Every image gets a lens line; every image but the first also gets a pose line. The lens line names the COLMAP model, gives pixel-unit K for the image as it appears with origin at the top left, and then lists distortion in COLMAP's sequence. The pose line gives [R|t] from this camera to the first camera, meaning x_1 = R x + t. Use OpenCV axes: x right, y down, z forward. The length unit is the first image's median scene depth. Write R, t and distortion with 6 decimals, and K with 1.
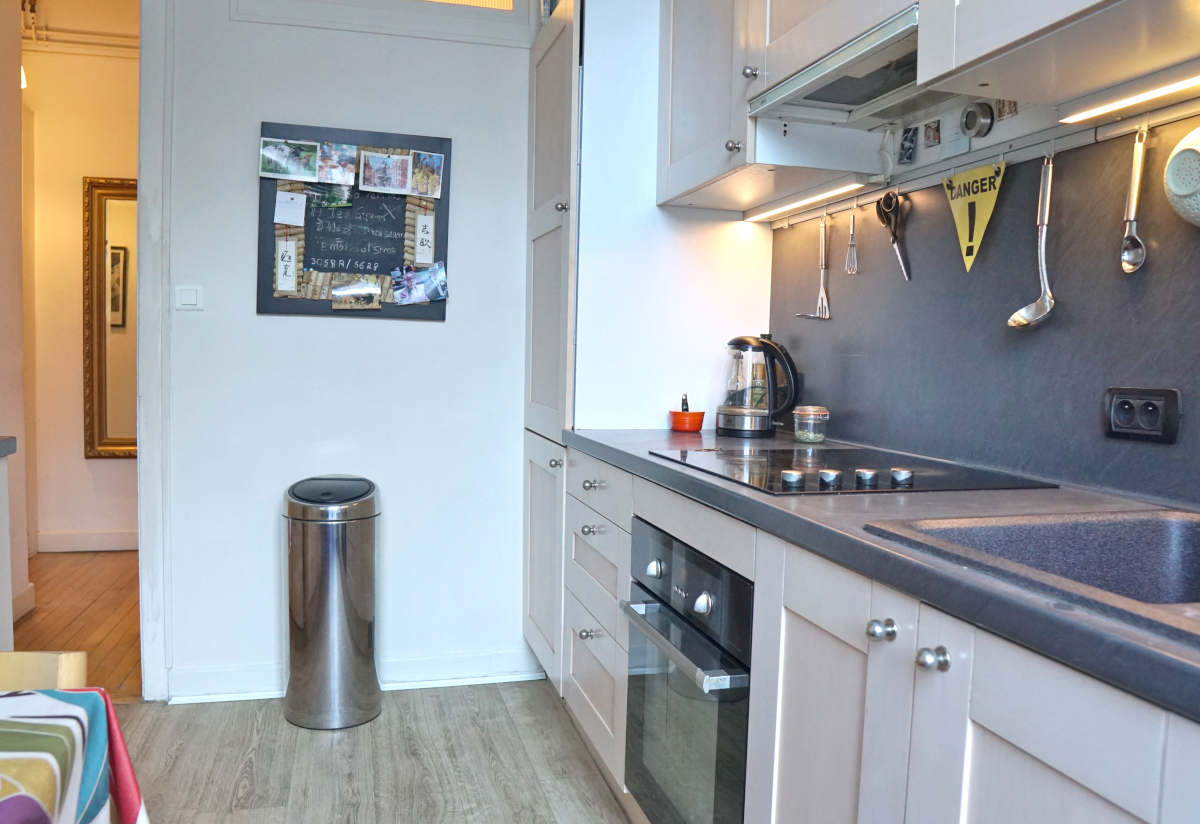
lens RADIAL K [[884.9, 0, 598.4], [0, 884.9, 414.3], [0, 0, 1]] dist [-0.000311, -0.001874]
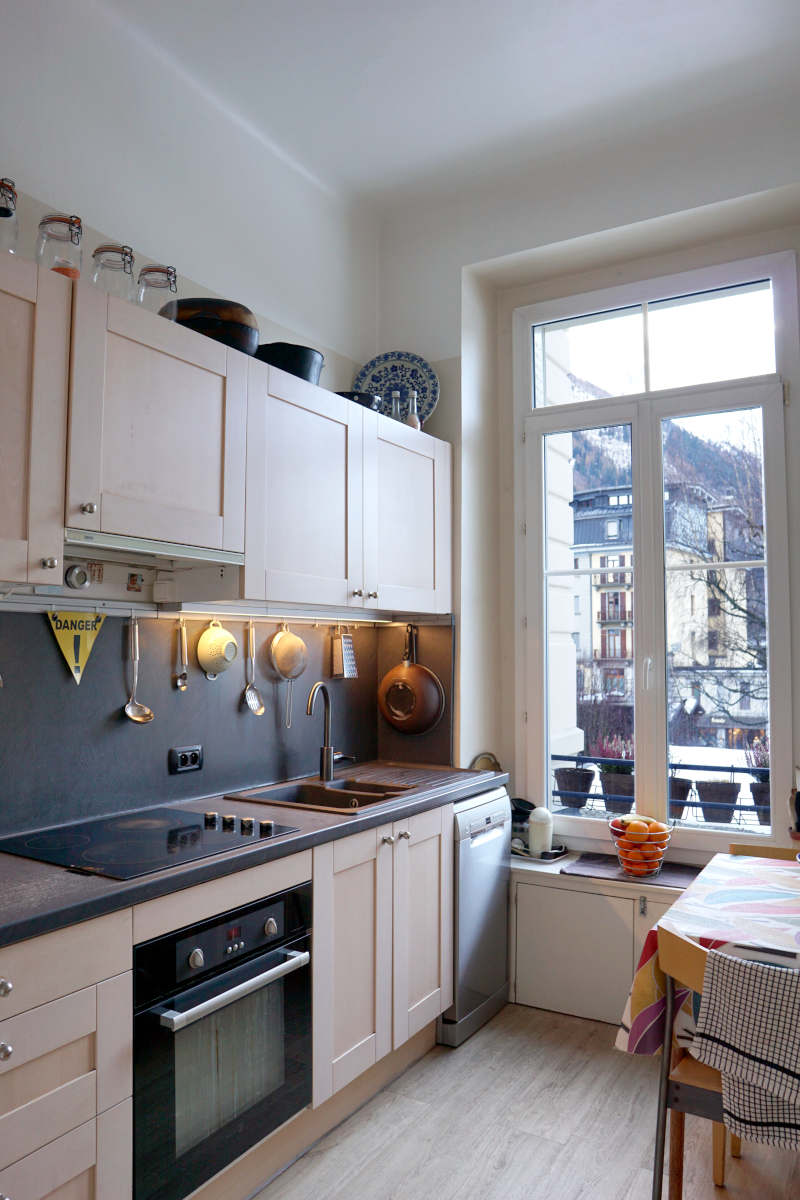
lens RADIAL K [[843.9, 0, 397.8], [0, 843.9, 599.4], [0, 0, 1]] dist [-0.108184, 0.065929]
pose [[-0.689996, 0.006890, 0.723781, -0.885552], [0.025898, 0.999549, 0.015174, -0.302863], [-0.723350, 0.029214, -0.689863, 1.540291]]
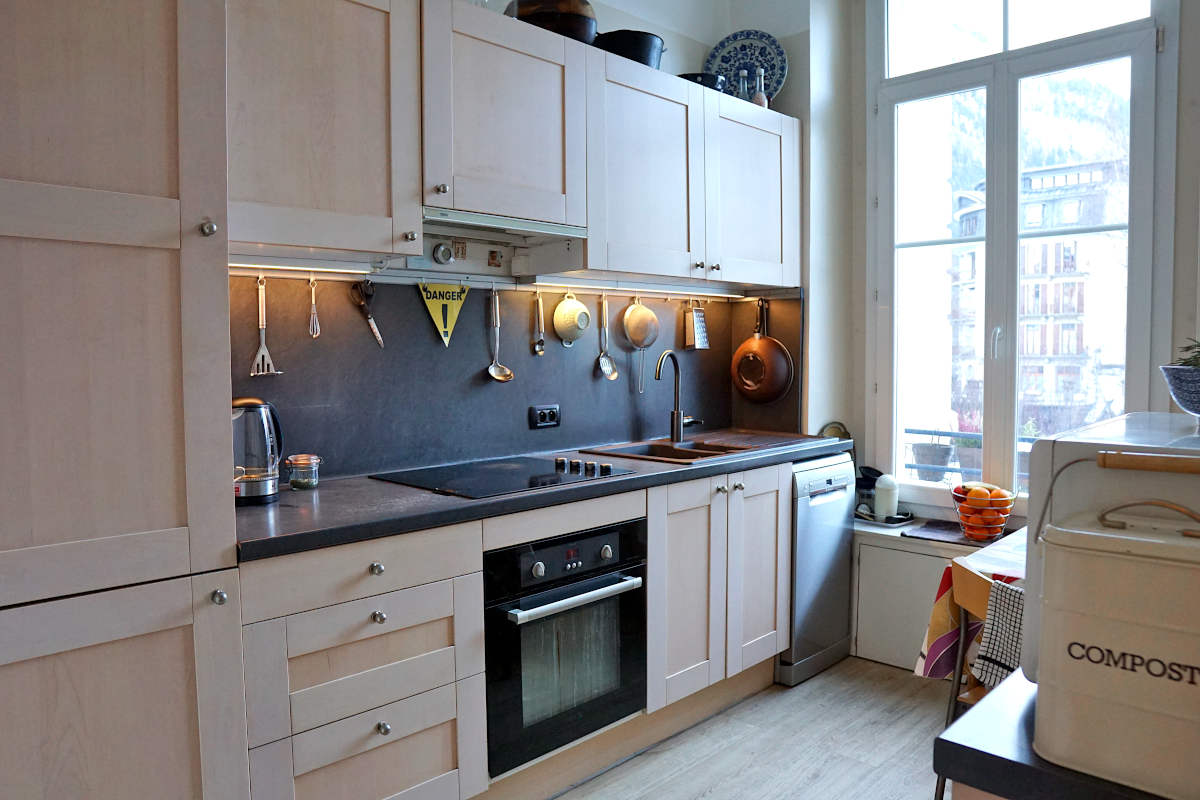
lens RADIAL K [[843.9, 0, 598.0], [0, 843.9, 393.8], [0, 0, 1]] dist [-0.108184, 0.065929]
pose [[-0.500713, -0.077245, 0.862160, -1.062625], [0.050722, 0.991681, 0.118308, -0.244396], [-0.864126, 0.102969, -0.492630, 1.533583]]
